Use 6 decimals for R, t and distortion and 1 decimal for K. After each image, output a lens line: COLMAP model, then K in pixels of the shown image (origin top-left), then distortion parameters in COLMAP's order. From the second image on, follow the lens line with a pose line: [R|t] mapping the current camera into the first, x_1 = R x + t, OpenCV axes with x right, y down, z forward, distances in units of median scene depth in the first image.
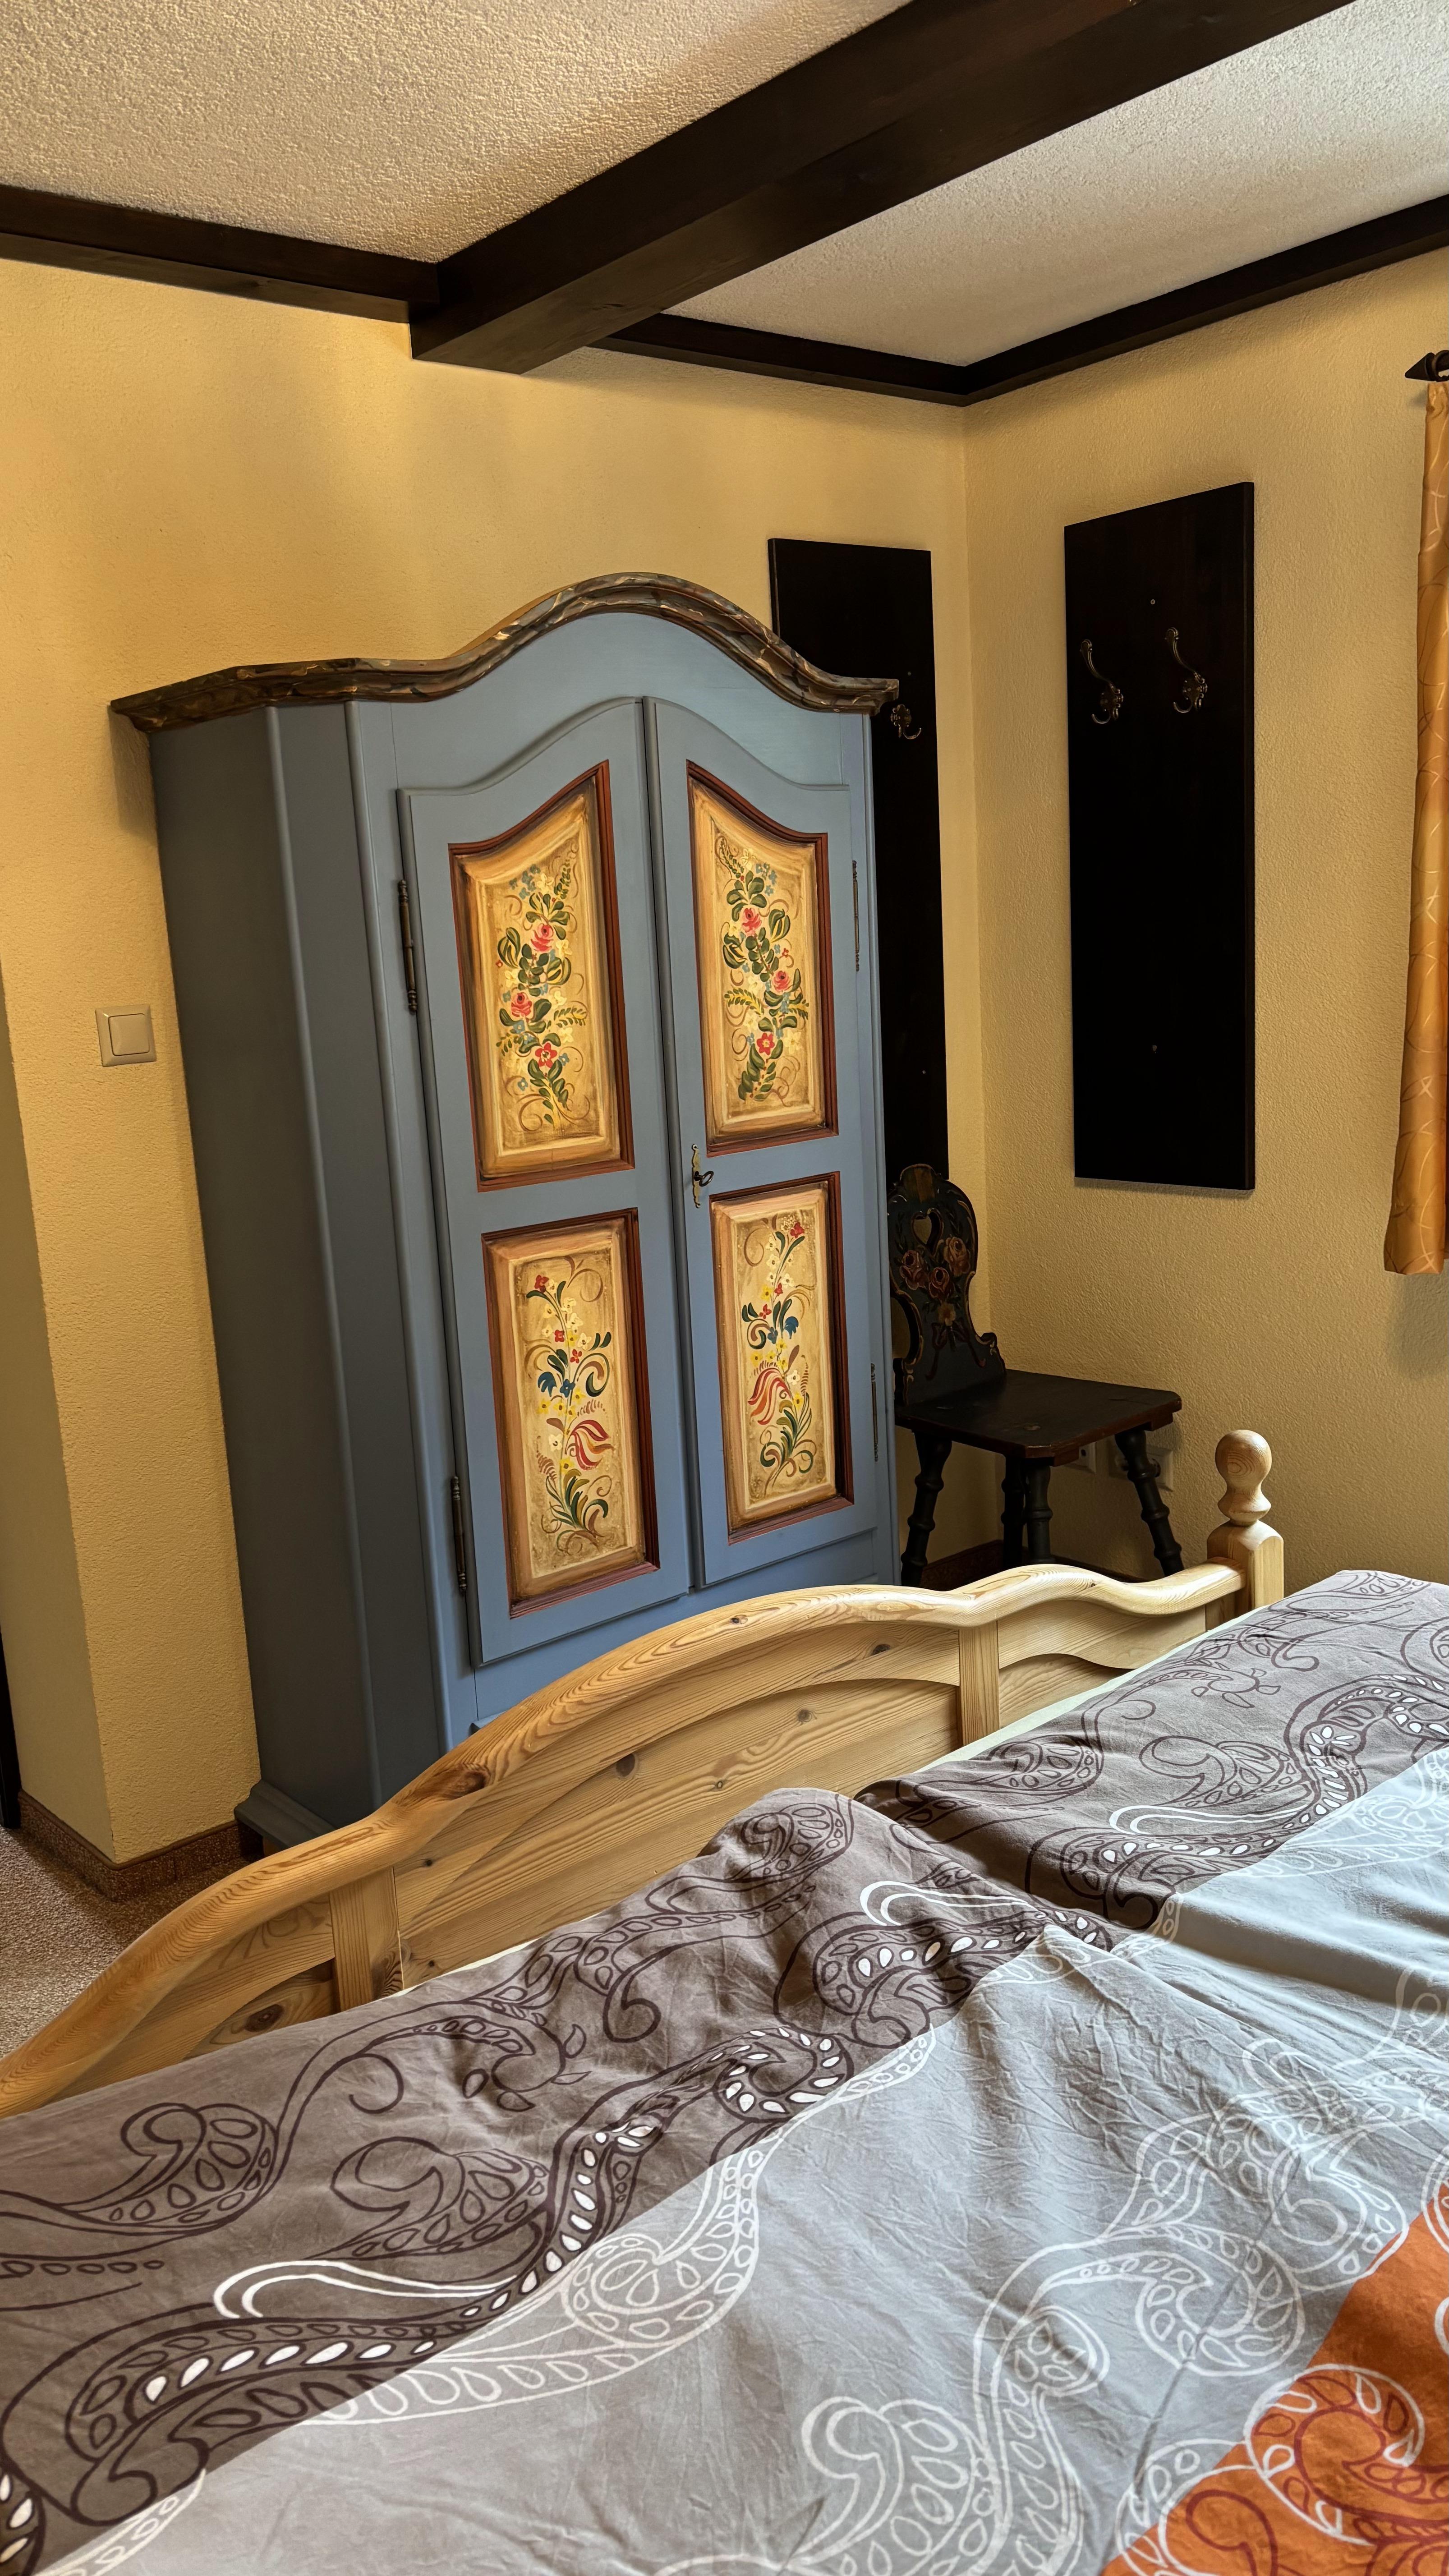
lens RADIAL K [[1935.6, 0, 724.5], [0, 1935.6, 1288.0], [0, 0, 1]] dist [0.050559, -0.040296]
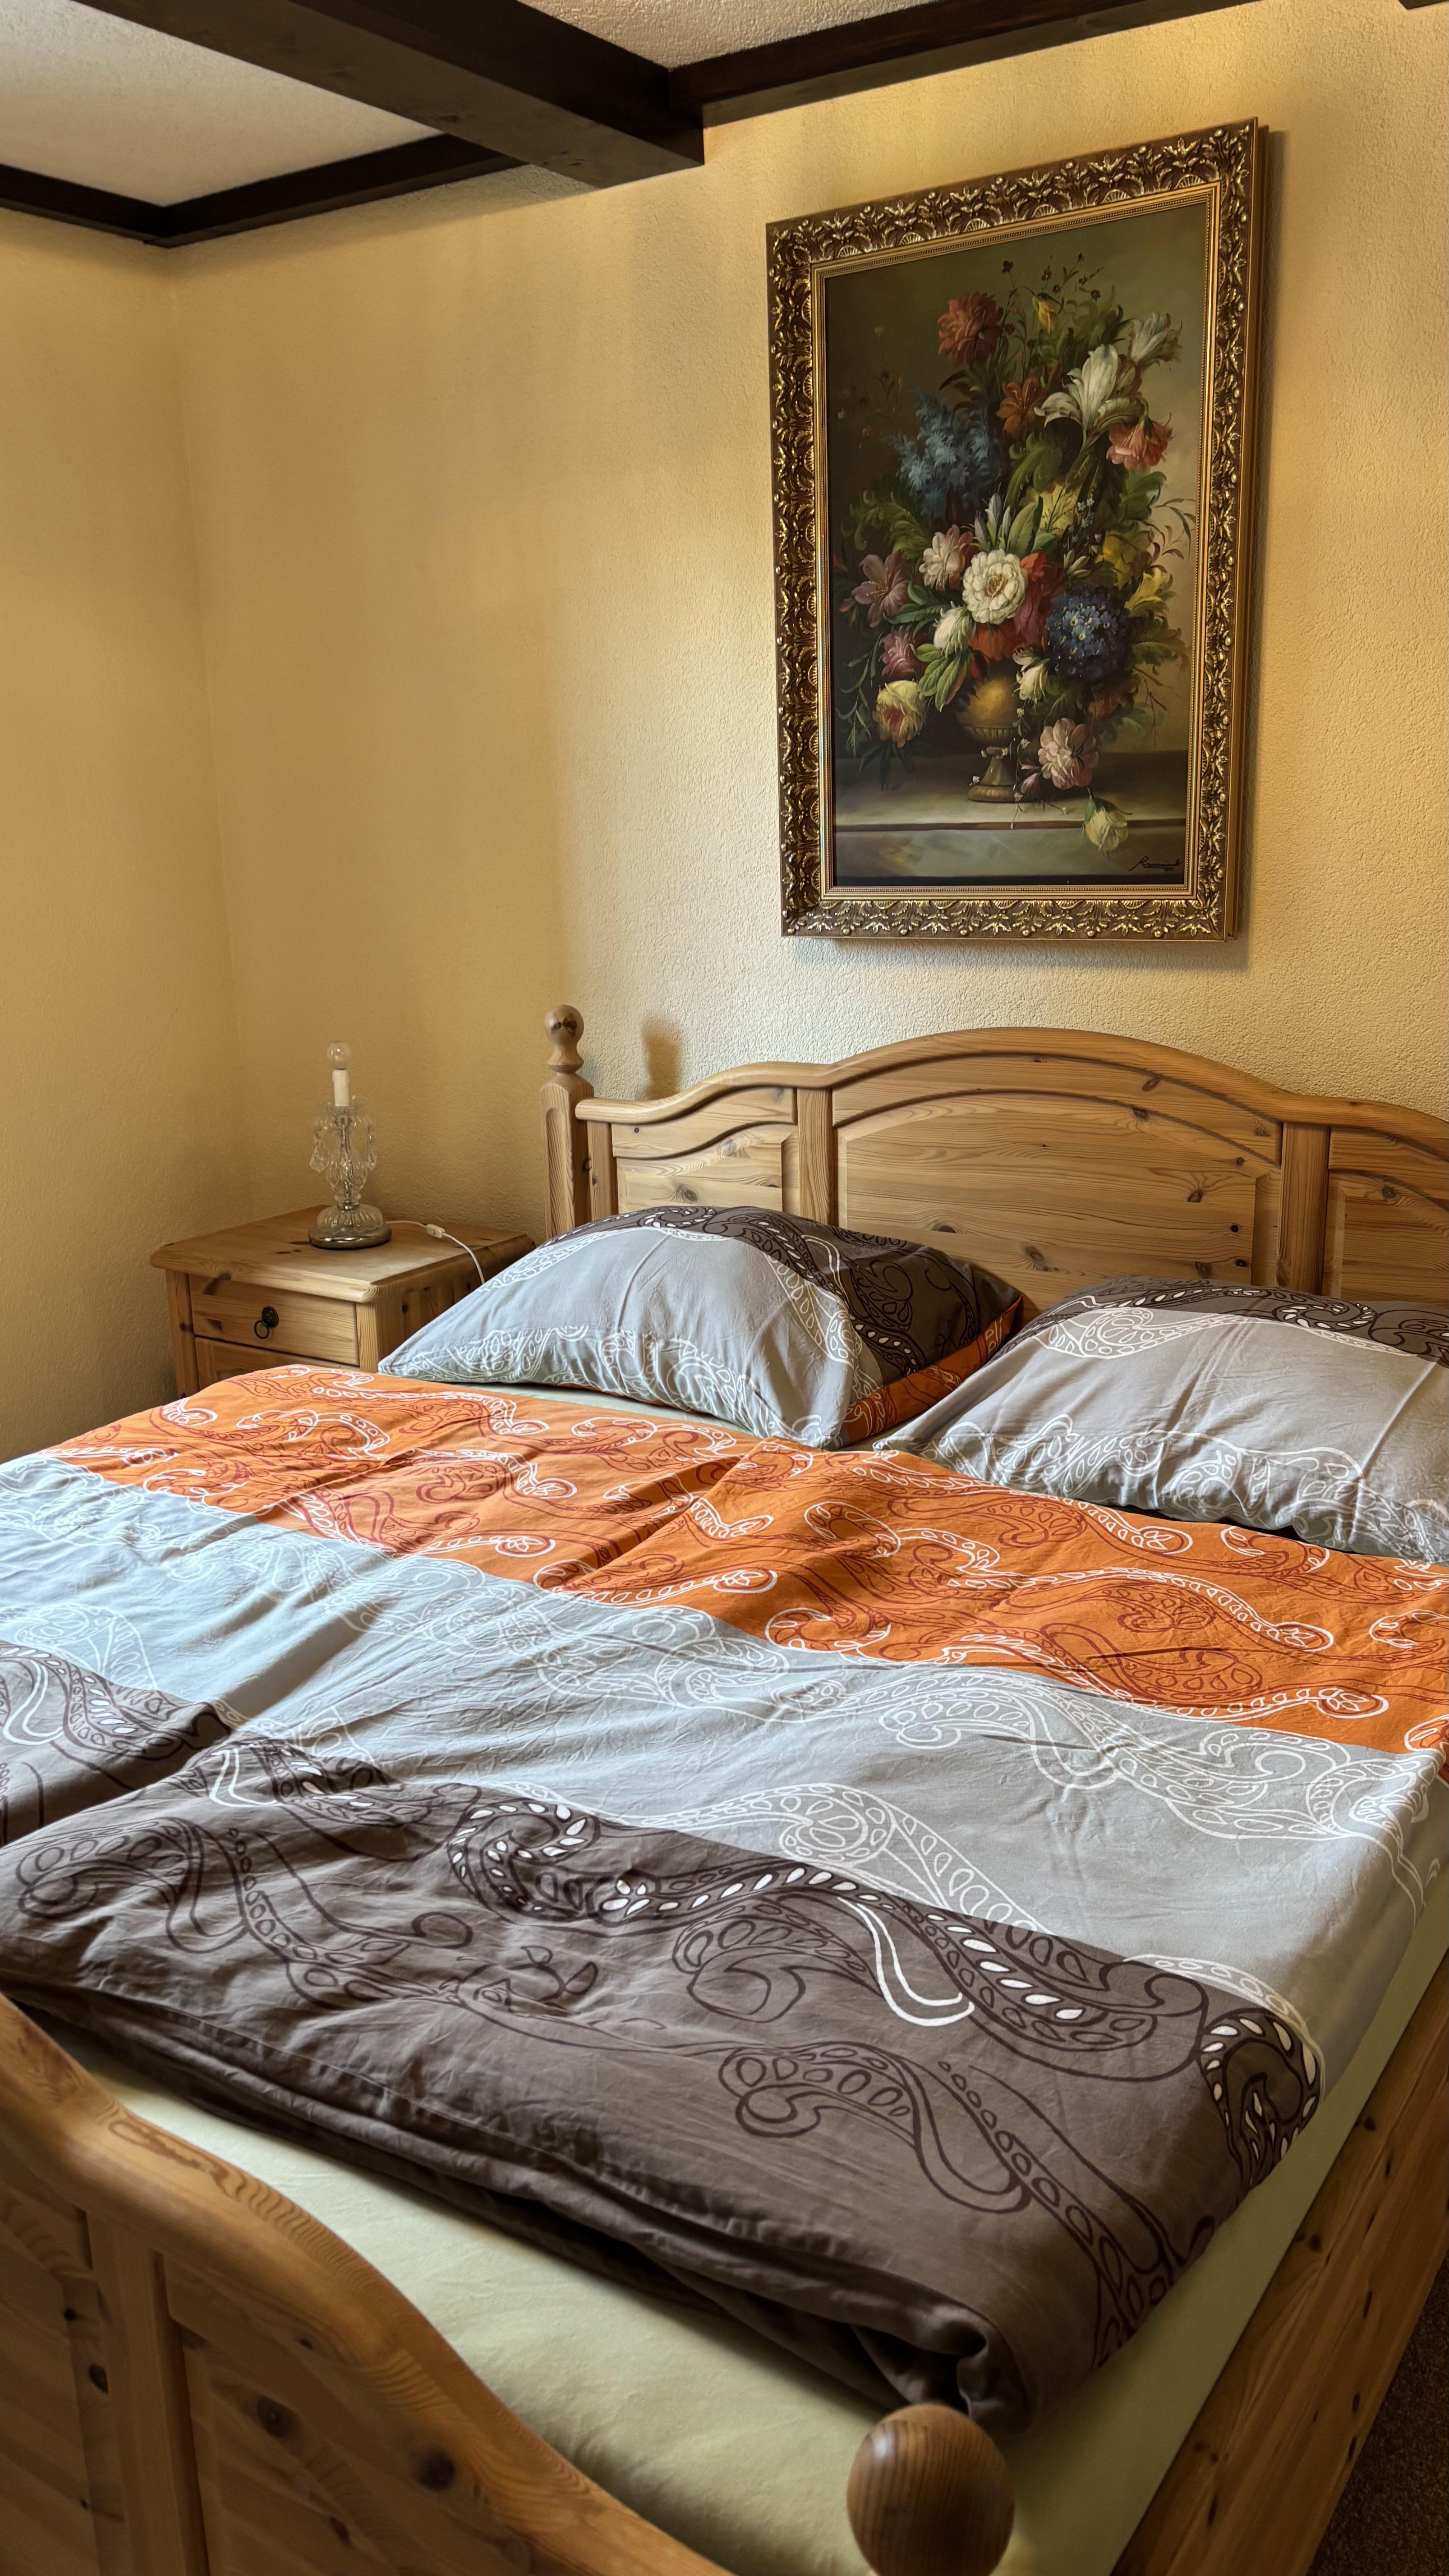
lens RADIAL K [[1989.5, 0, 721.4], [0, 1989.5, 1354.8], [0, 0, 1]] dist [0.129646, -0.240886]
pose [[-0.280970, -0.204956, 0.937576, -1.104711], [0.223675, 0.936042, 0.271651, -0.139539], [-0.933287, 0.286038, -0.217156, 1.178776]]
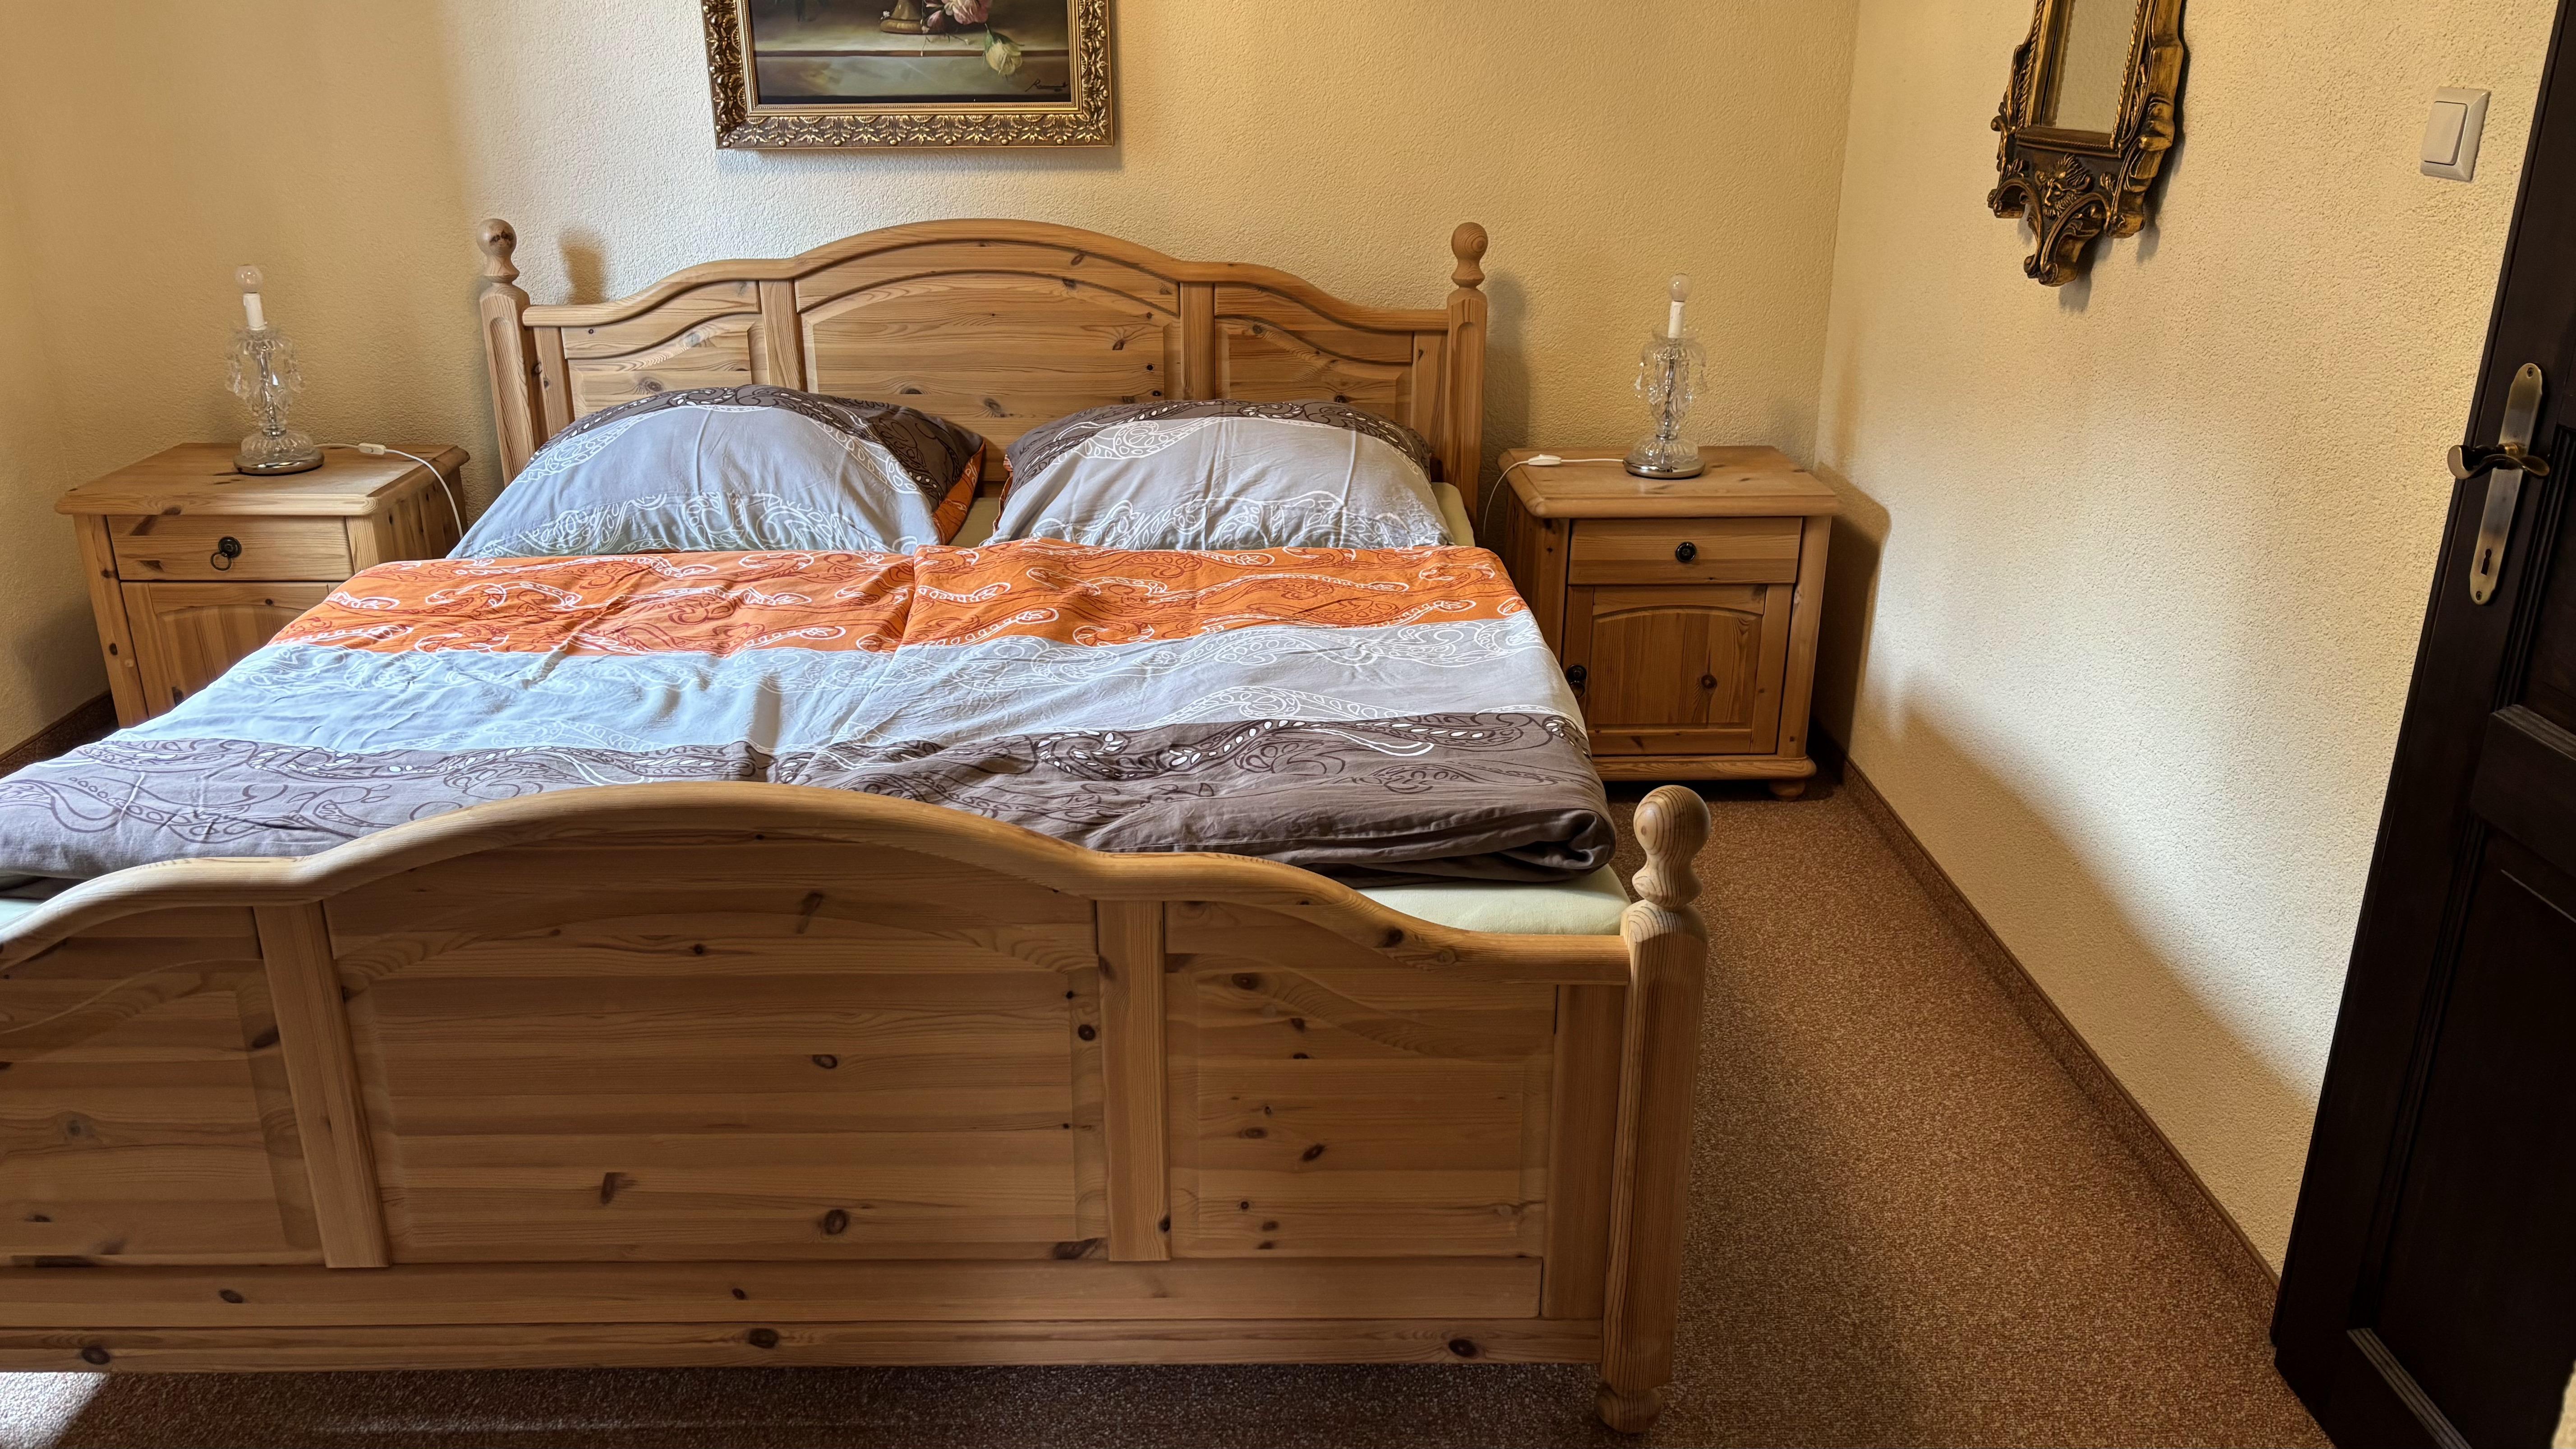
lens RADIAL K [[1989.5, 0, 1291.3], [0, 1989.5, 804.0], [0, 0, 1]] dist [0.129646, -0.240886]
pose [[-0.772663, -0.181388, 0.608351, -1.256533], [0.168241, 0.865531, 0.471752, -0.348386], [-0.612117, 0.466855, -0.638247, 2.196610]]
